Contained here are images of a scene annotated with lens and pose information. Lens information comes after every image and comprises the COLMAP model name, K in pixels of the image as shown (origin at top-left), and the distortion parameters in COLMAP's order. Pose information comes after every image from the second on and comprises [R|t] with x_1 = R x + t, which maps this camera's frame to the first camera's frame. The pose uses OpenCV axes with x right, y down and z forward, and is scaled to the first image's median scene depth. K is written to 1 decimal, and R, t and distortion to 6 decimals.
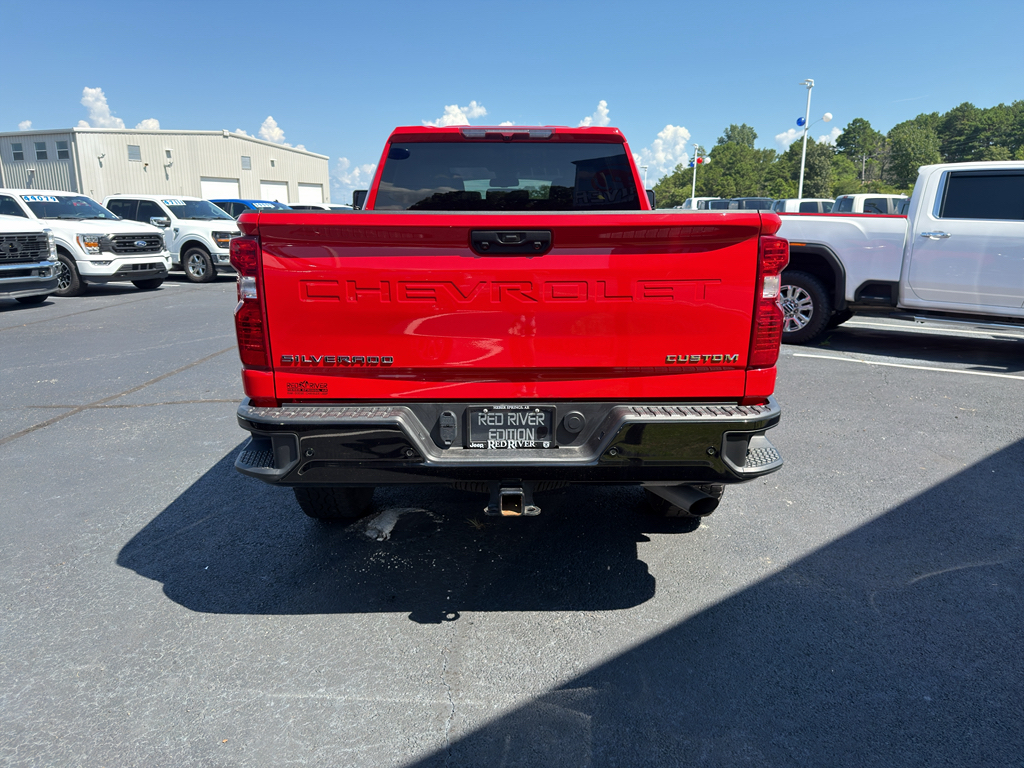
lens RADIAL K [[716.6, 0, 519.0], [0, 716.6, 380.3], [0, 0, 1]] dist [0.007555, -0.035430]
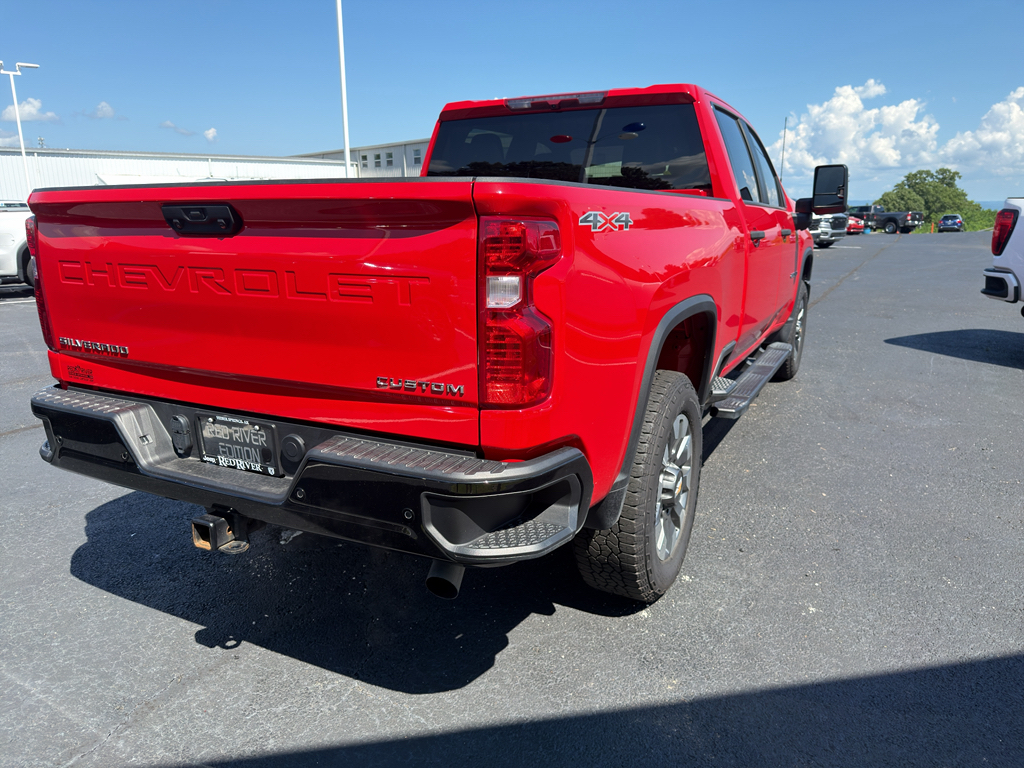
lens RADIAL K [[716.6, 0, 511.5], [0, 716.6, 384.1], [0, 0, 1]] dist [0.007555, -0.035430]
pose [[0.880012, 0.099663, -0.464378, 0.277918], [-0.092897, 0.994970, 0.037493, -0.027956], [0.465779, 0.010145, 0.884843, 0.170642]]
